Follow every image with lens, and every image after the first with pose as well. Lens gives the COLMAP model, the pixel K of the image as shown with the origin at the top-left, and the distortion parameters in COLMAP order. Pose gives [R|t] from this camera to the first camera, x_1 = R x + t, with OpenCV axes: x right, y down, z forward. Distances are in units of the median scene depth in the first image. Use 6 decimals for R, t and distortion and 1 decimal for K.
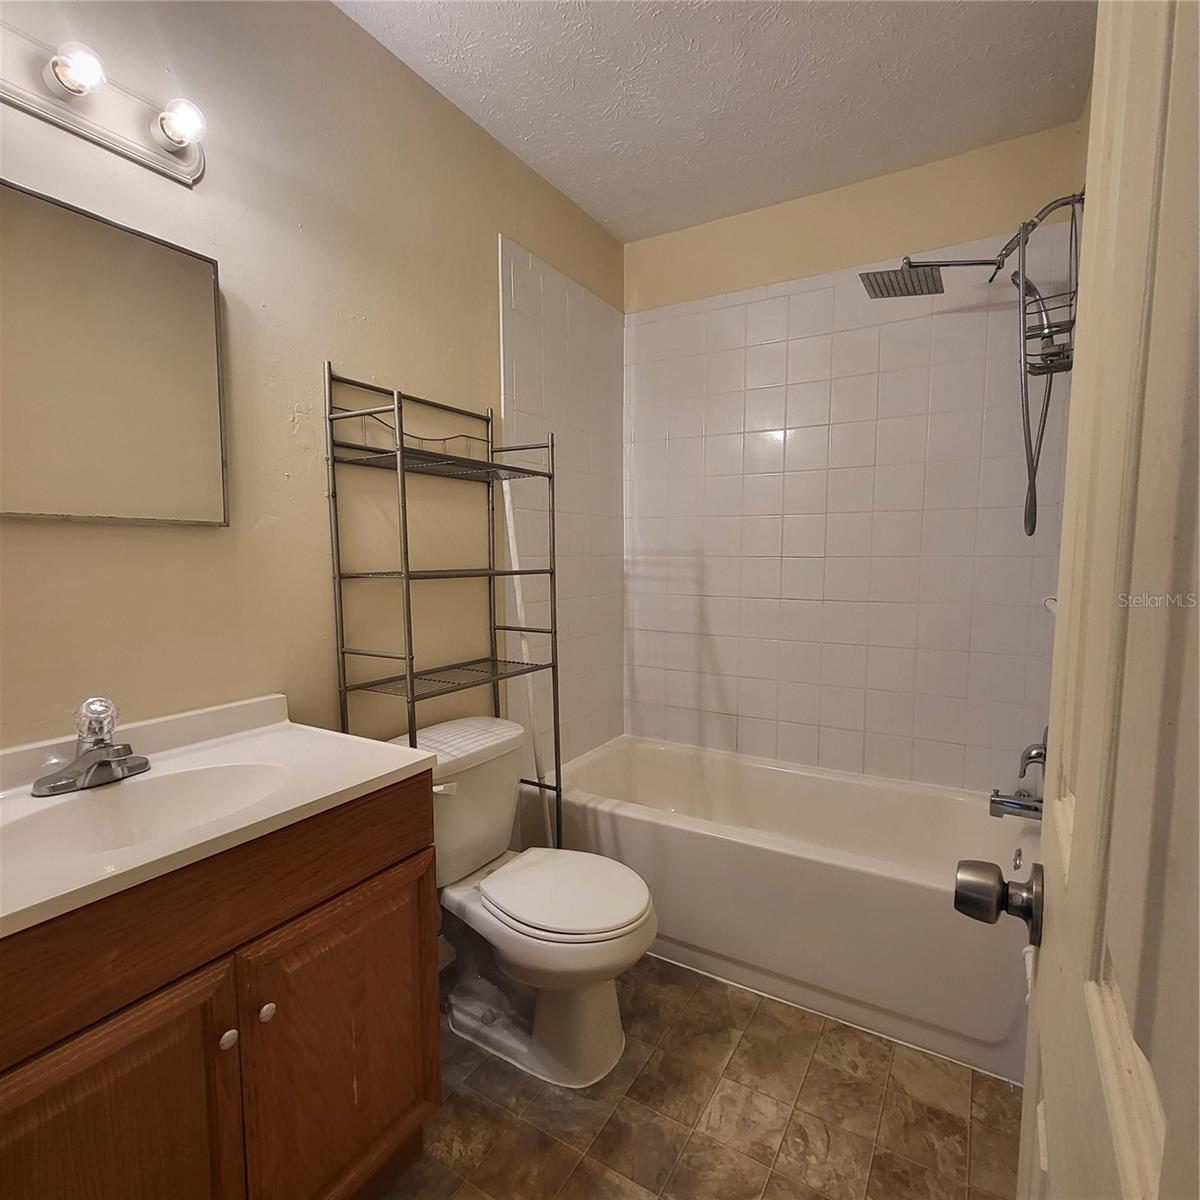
lens RADIAL K [[638.6, 0, 596.9], [0, 638.6, 612.1], [0, 0, 1]] dist [-0.001970, -0.000548]
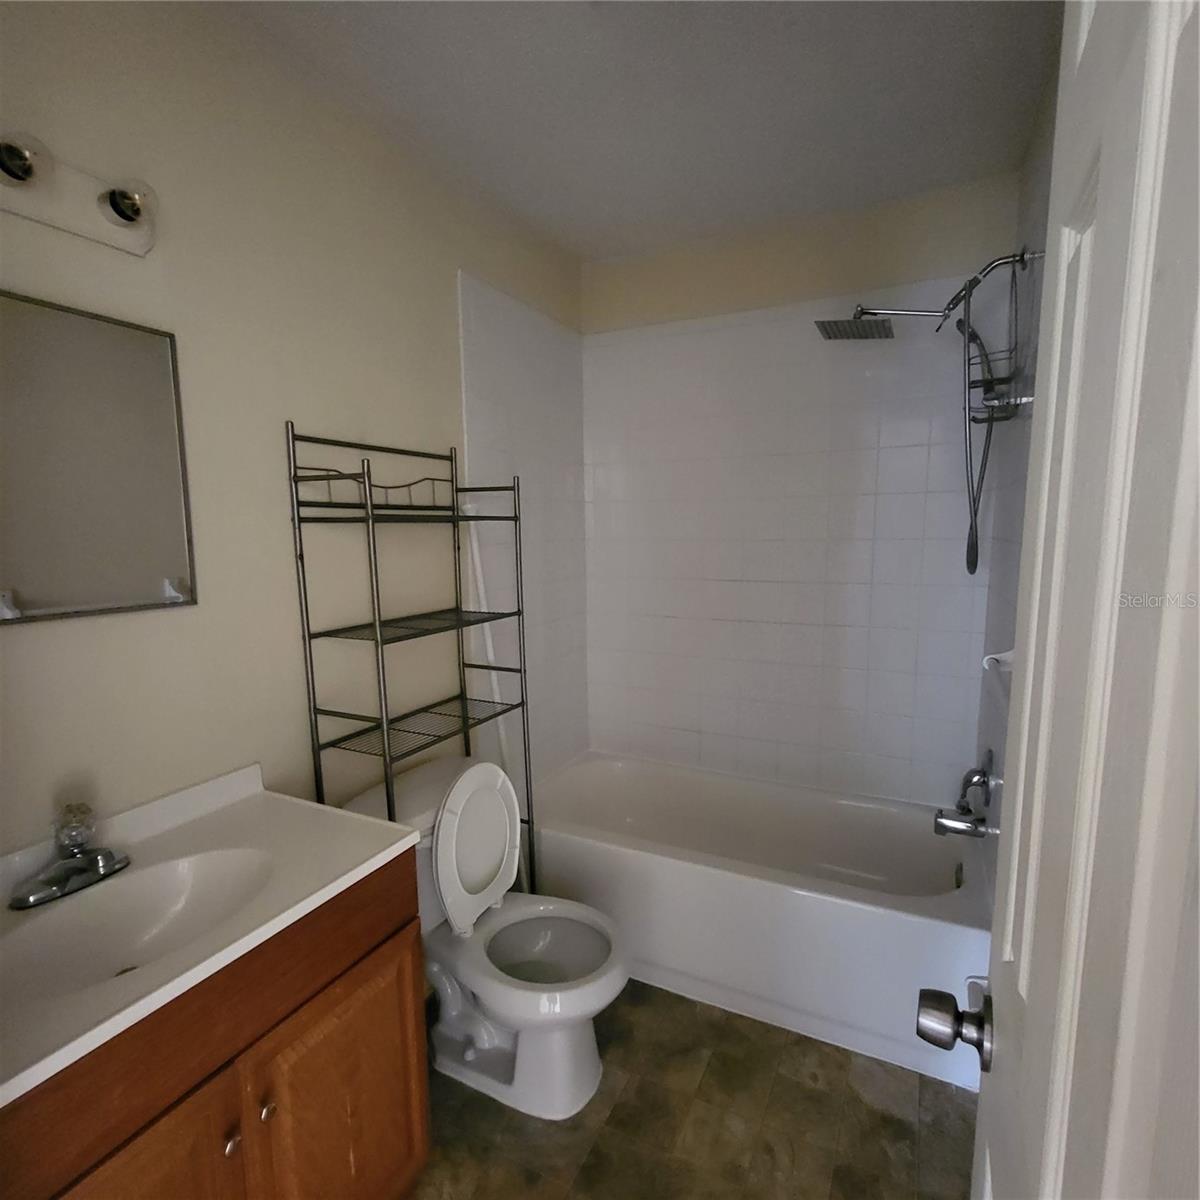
lens RADIAL K [[638.6, 0, 596.9], [0, 638.6, 612.1], [0, 0, 1]] dist [-0.001970, -0.000548]
pose [[0.997254, -0.019732, 0.071374, -0.024143], [0.017018, 0.999116, 0.038436, -0.115210], [-0.072070, -0.037116, 0.996709, -0.019866]]
